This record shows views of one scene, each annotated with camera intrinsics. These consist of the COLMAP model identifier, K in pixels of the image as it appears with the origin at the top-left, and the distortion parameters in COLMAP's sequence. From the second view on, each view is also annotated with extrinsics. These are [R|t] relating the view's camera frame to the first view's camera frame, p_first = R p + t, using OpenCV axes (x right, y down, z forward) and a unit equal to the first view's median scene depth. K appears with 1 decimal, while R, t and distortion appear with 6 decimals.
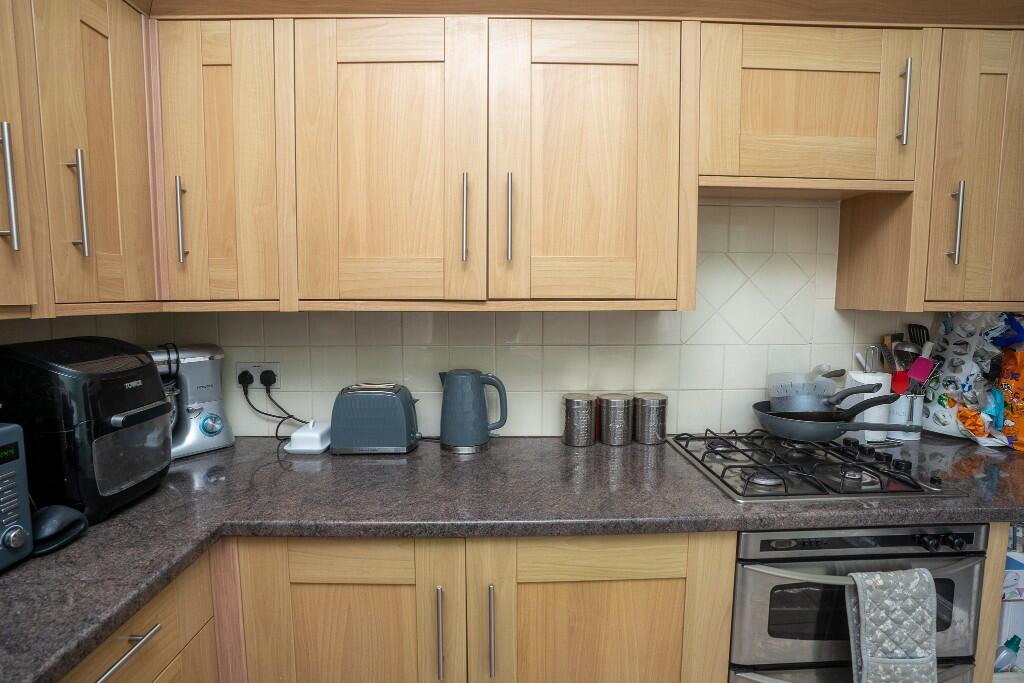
lens RADIAL K [[488.8, 0, 515.2], [0, 488.8, 341.6], [0, 0, 1]] dist [-0.057917, 0.016834]
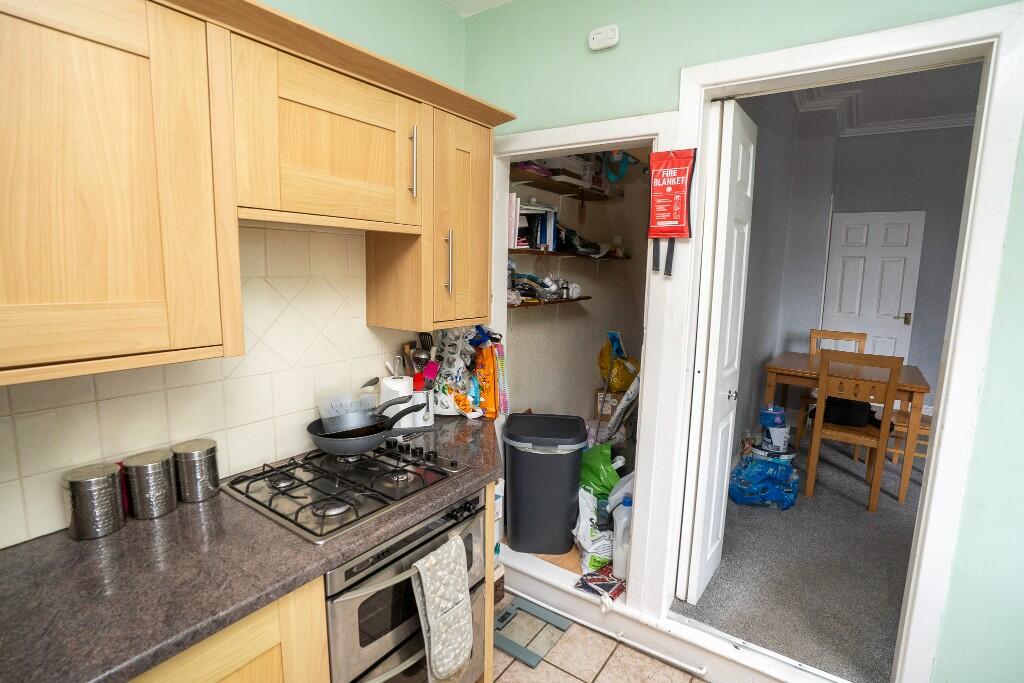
lens RADIAL K [[488.8, 0, 521.8], [0, 488.8, 338.5], [0, 0, 1]] dist [-0.057917, 0.016834]
pose [[0.579049, -0.104087, 0.808622, -0.059186], [0.053034, 0.994525, 0.090039, -0.149625], [-0.813566, -0.009253, 0.581398, 0.044742]]
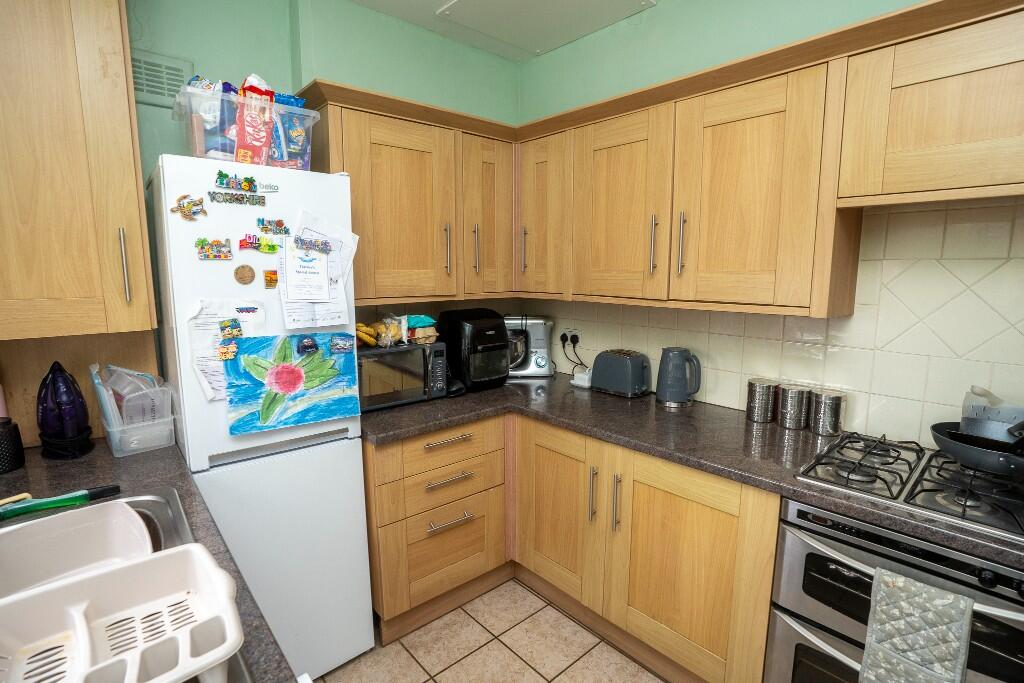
lens RADIAL K [[488.8, 0, 519.1], [0, 488.8, 345.8], [0, 0, 1]] dist [-0.057917, 0.016834]
pose [[0.657474, 0.116685, -0.744387, 0.744462], [-0.070641, 0.993130, 0.093284, -0.054012], [0.750158, -0.008747, 0.661200, -0.284999]]
